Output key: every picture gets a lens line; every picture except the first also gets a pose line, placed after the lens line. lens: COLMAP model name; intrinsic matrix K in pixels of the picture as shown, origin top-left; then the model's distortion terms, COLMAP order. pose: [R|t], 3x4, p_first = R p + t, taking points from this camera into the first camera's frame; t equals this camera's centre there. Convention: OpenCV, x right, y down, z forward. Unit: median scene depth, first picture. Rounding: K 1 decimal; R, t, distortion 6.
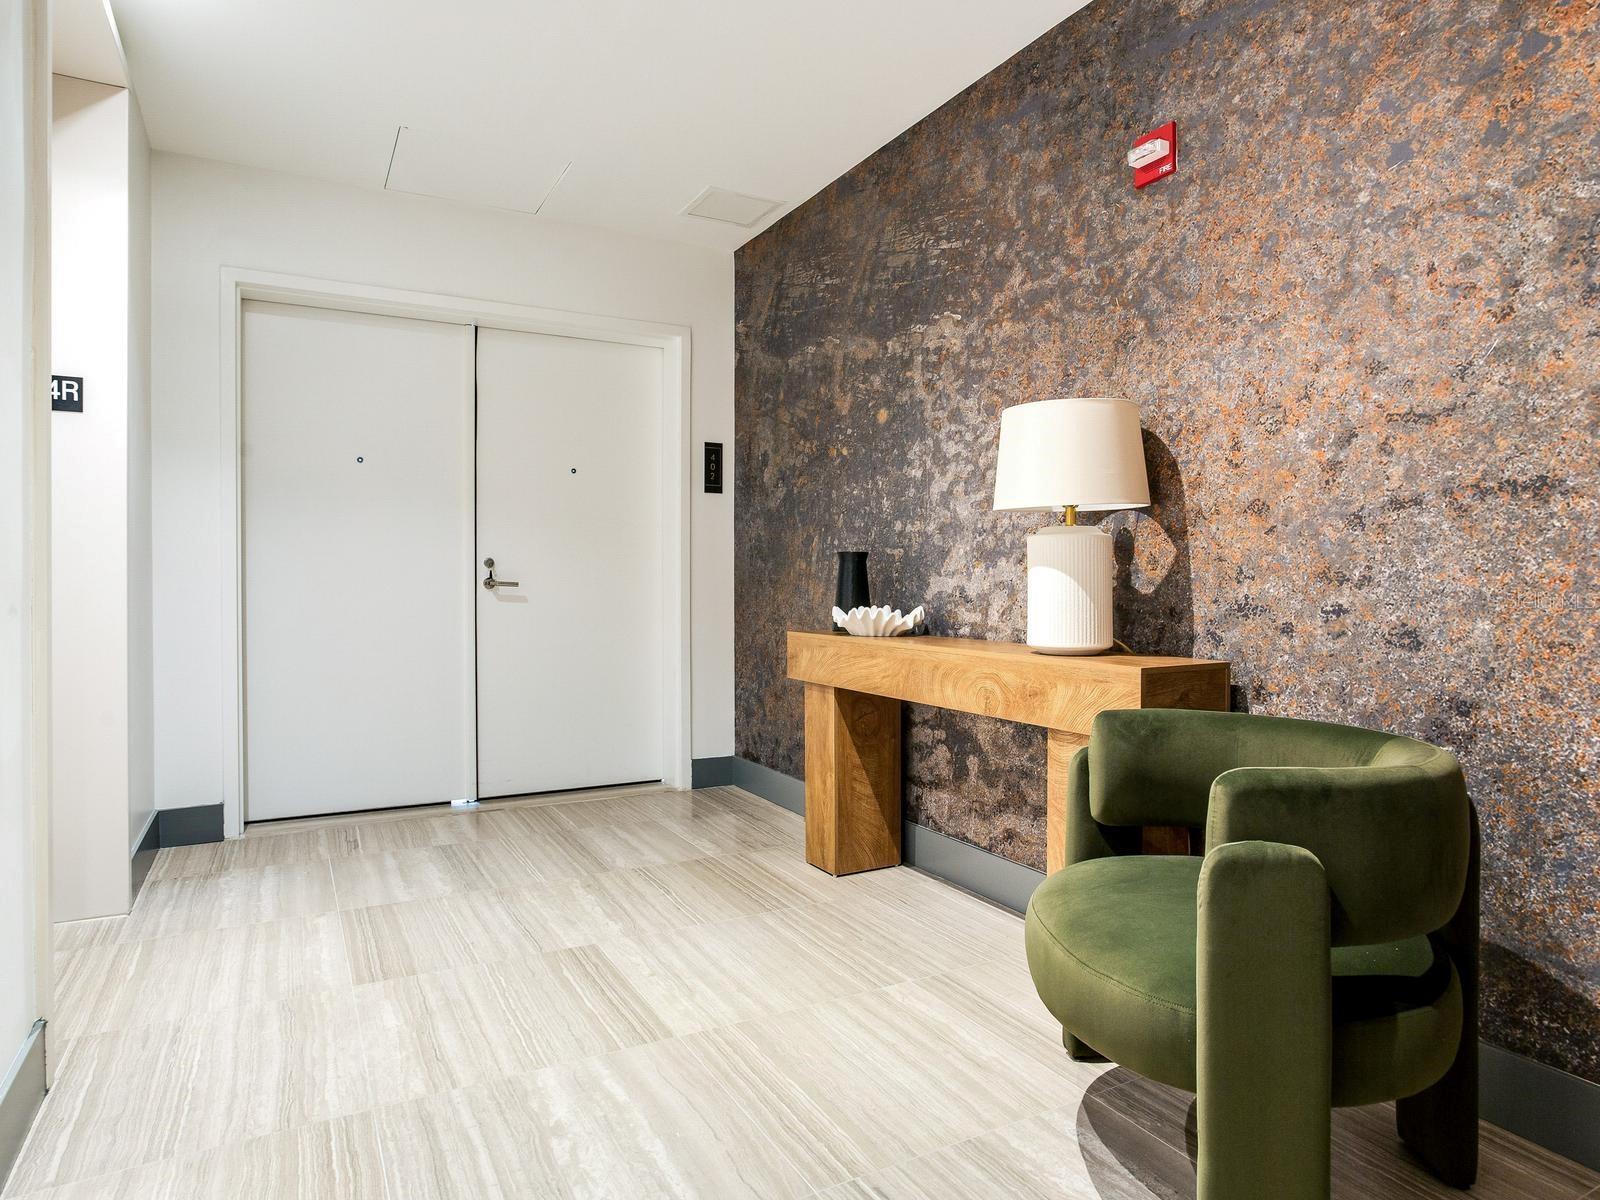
lens RADIAL K [[975.4, 0, 800.0], [0, 975.4, 600.0], [0, 0, 1]] dist [0.041995, -0.000353]
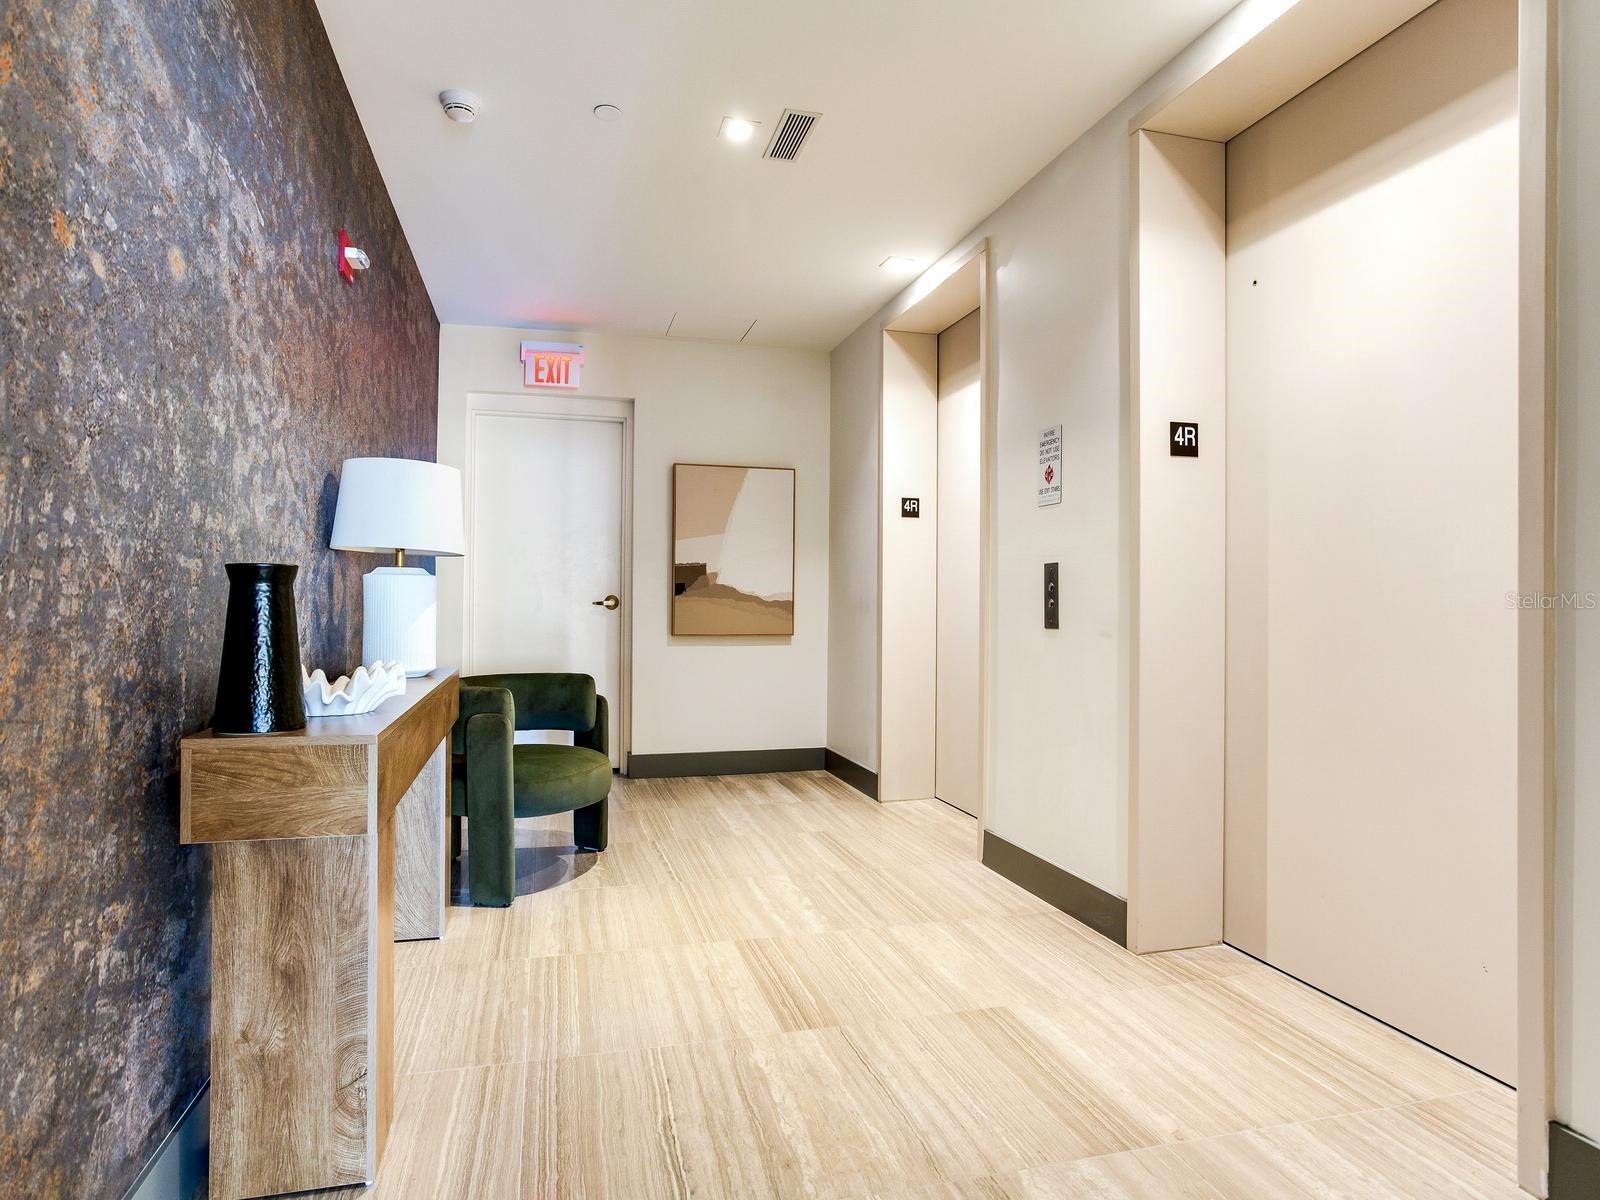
lens RADIAL K [[975.4, 0, 800.0], [0, 975.4, 600.0], [0, 0, 1]] dist [0.041995, -0.000353]
pose [[-0.977127, -0.000365, 0.212654, -0.457202], [0.003469, 0.999838, 0.017658, -0.066047], [-0.212626, 0.017991, -0.976968, 2.061893]]
